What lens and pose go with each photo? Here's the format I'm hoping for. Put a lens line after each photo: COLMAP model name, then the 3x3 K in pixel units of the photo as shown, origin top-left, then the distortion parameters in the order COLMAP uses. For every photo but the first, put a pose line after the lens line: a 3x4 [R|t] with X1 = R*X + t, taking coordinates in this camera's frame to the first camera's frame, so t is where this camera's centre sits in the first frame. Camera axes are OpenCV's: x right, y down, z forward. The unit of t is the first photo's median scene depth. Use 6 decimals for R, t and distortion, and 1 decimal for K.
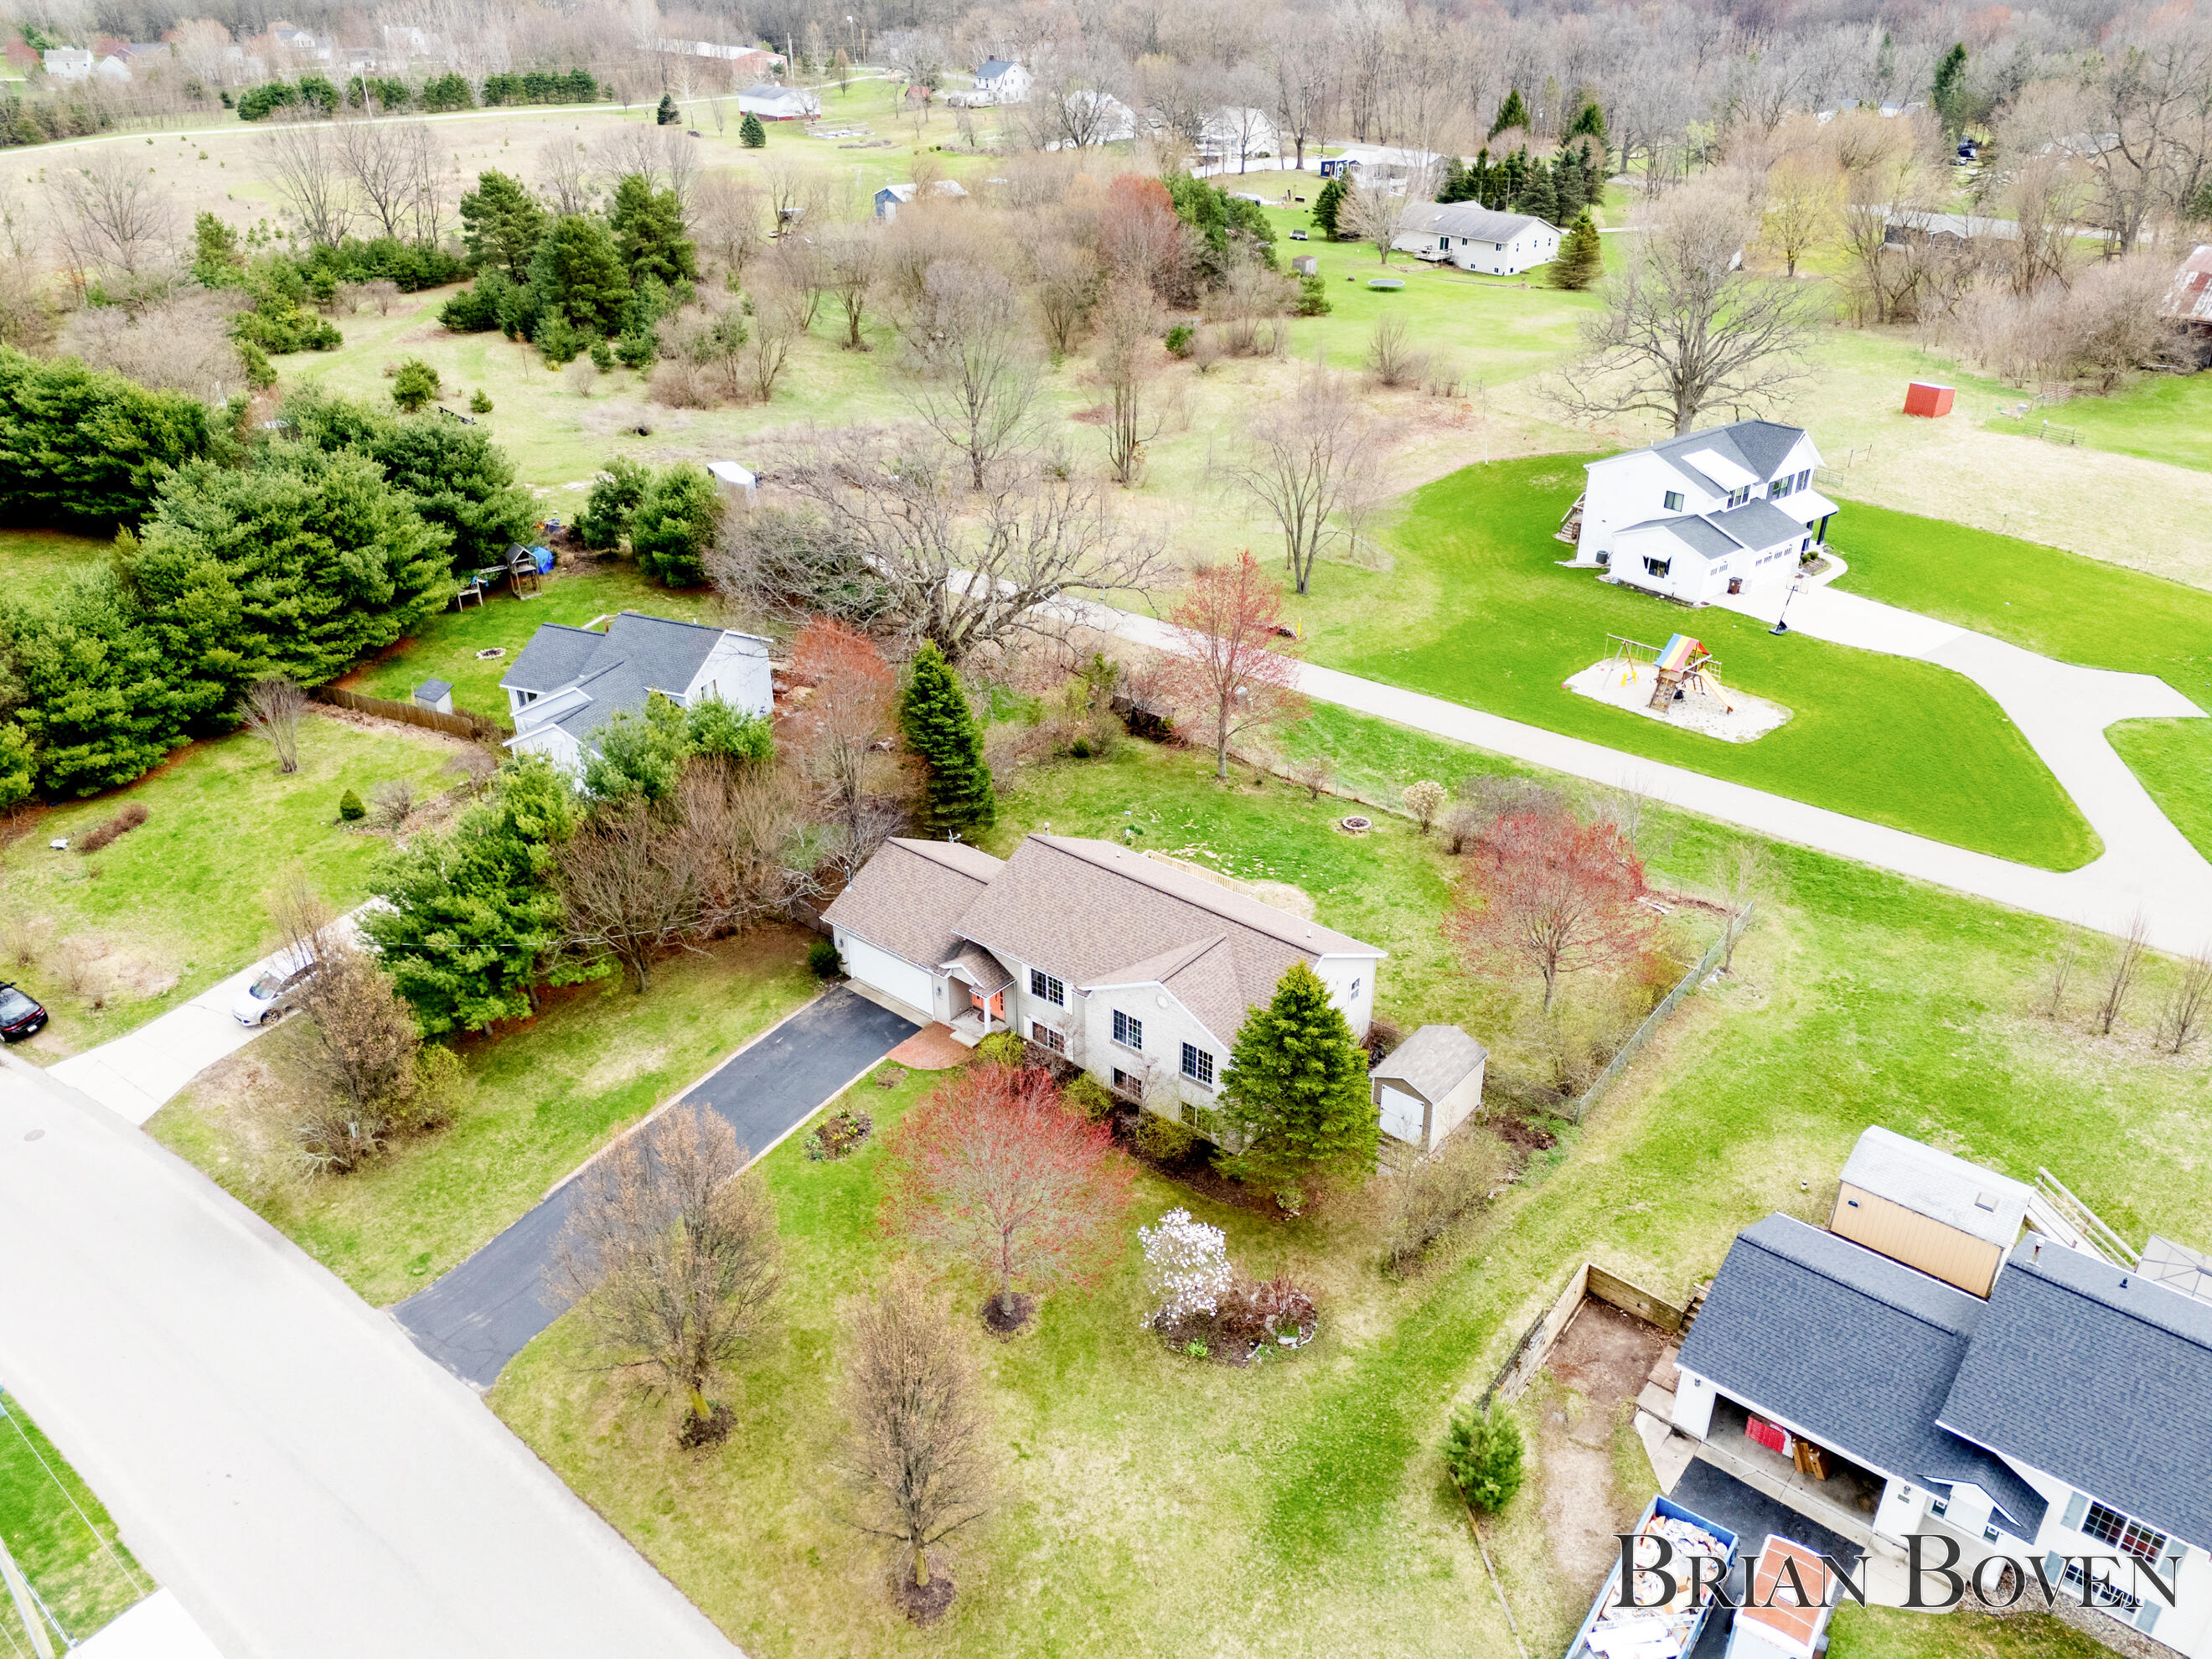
lens RADIAL K [[1649.6, 0, 1059.2], [0, 1649.6, 829.6], [0, 0, 1]] dist [0.077778, -0.081236]
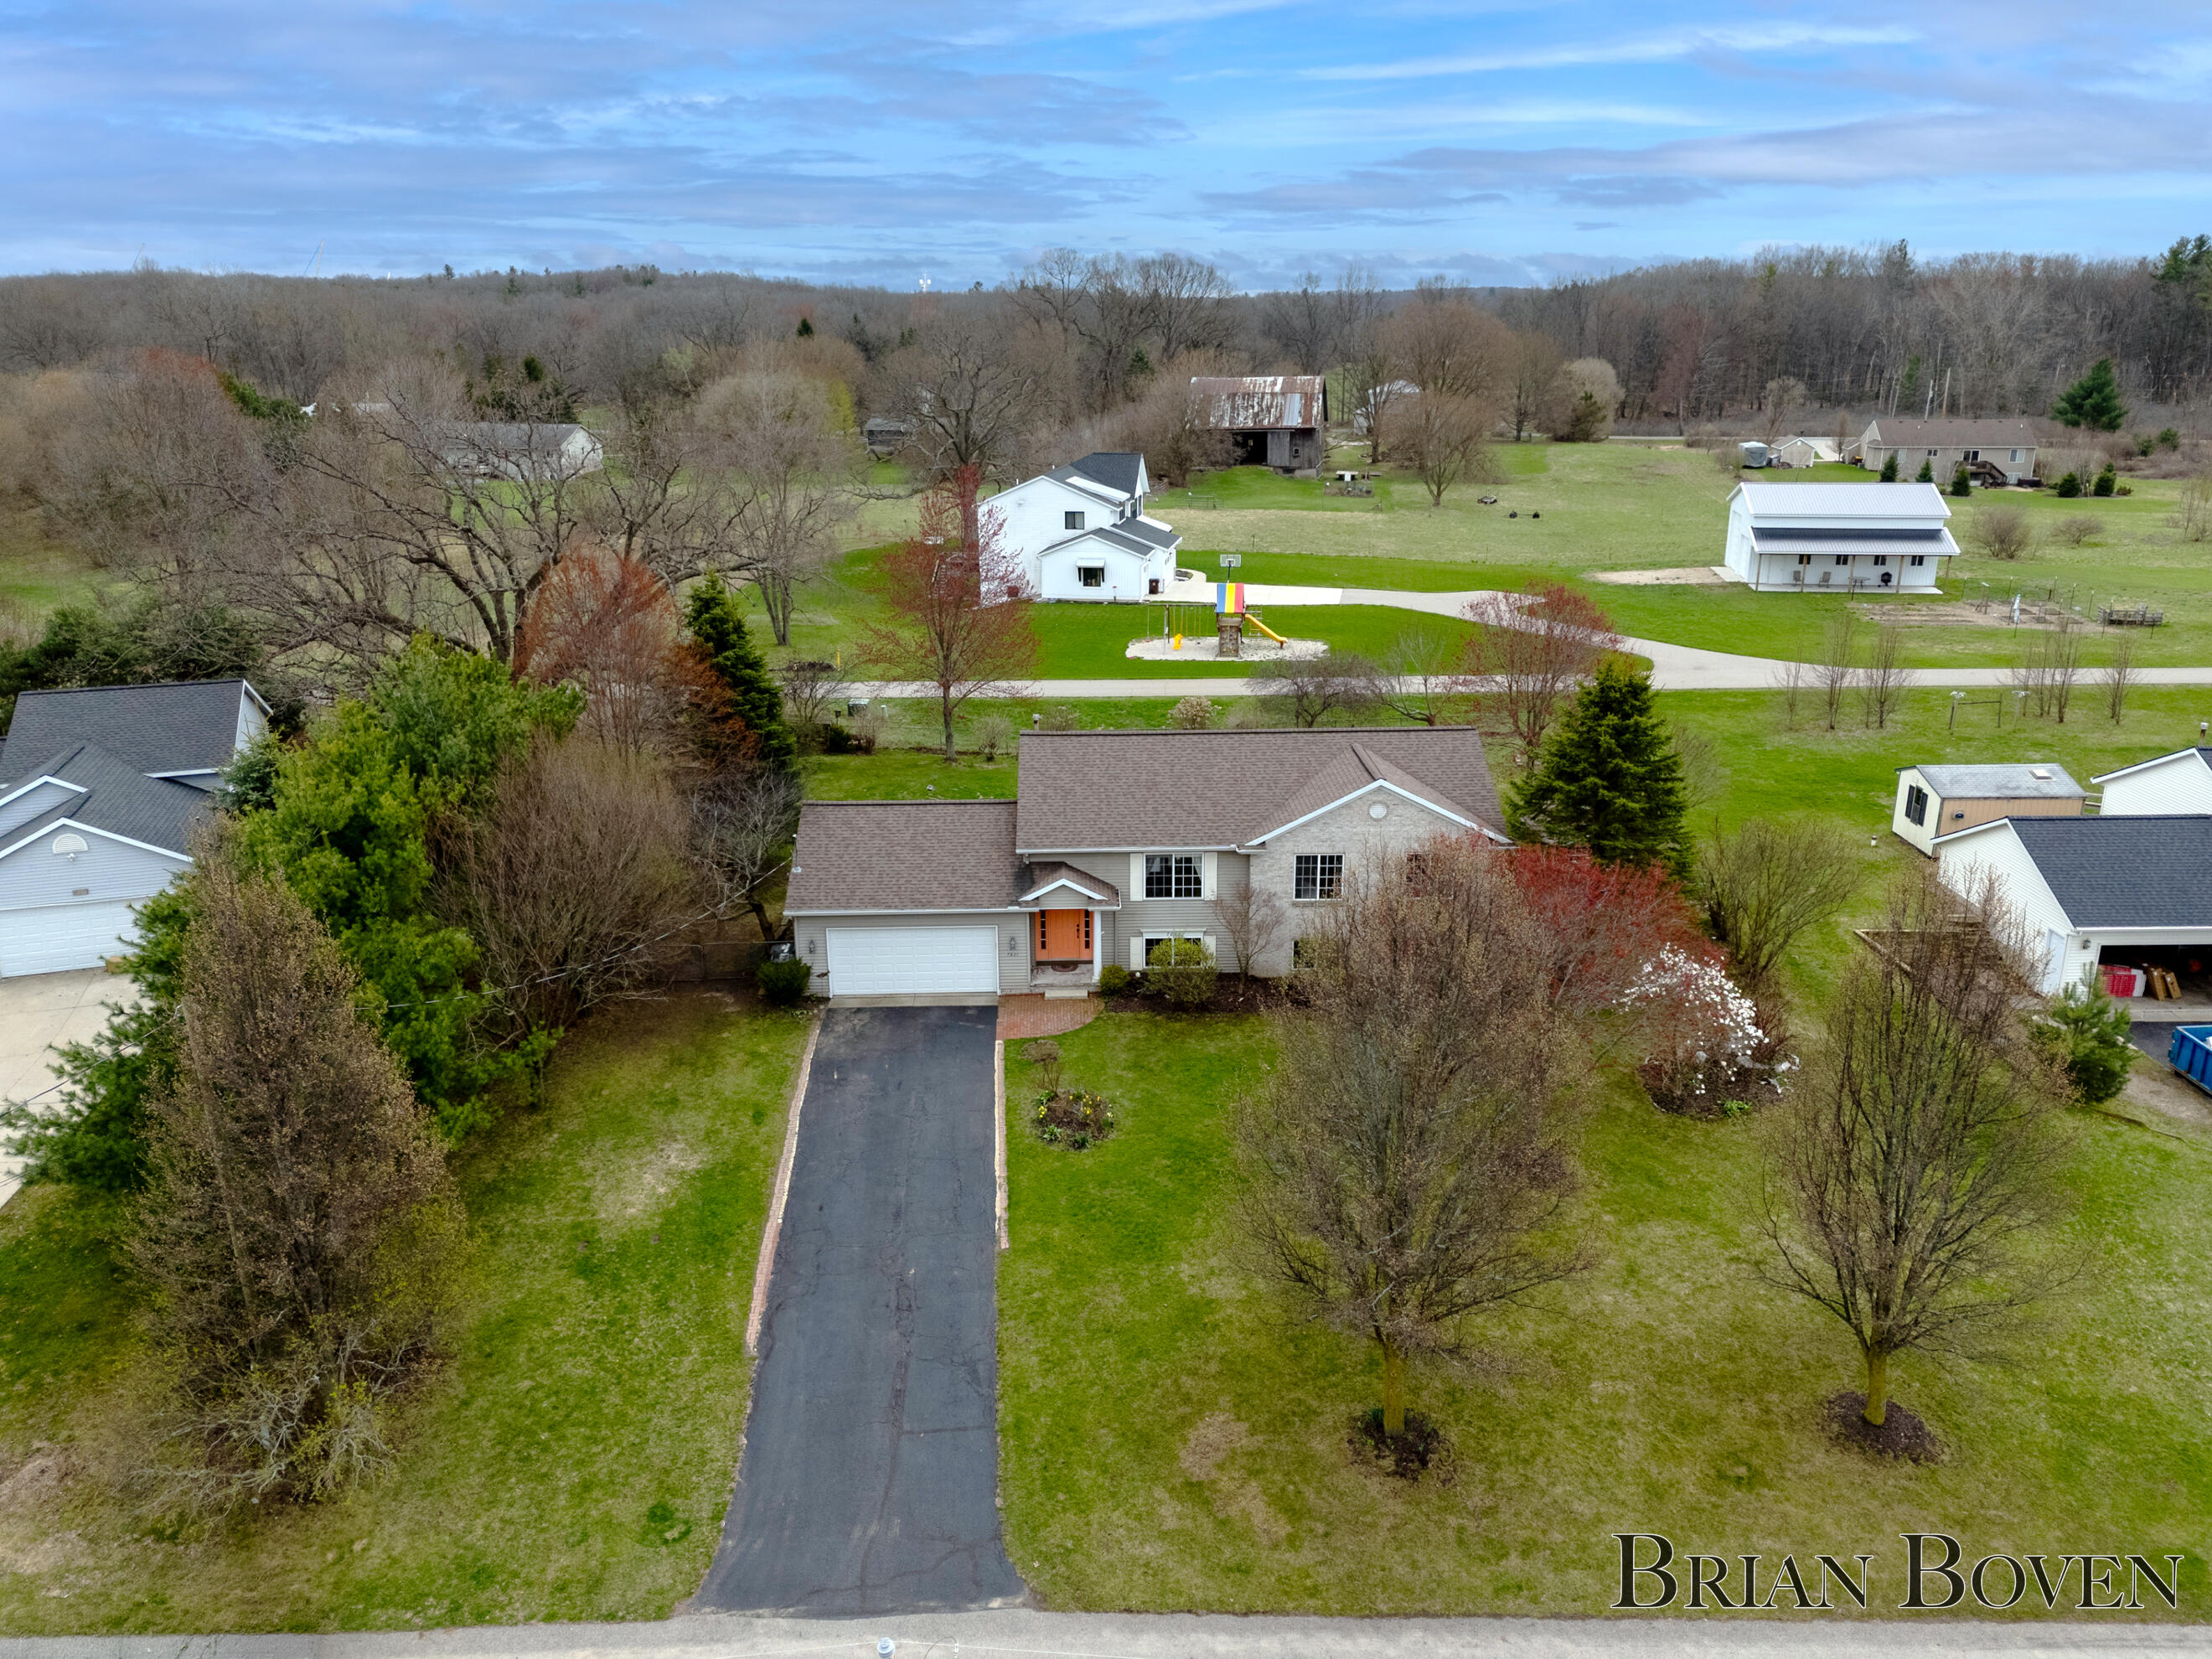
lens RADIAL K [[1649.6, 0, 1059.2], [0, 1649.6, 829.6], [0, 0, 1]] dist [0.077778, -0.081236]
pose [[0.755202, -0.184310, 0.629047, -0.549614], [0.311430, 0.945314, -0.096911, 0.138519], [-0.576786, 0.269092, 0.771303, 0.451296]]
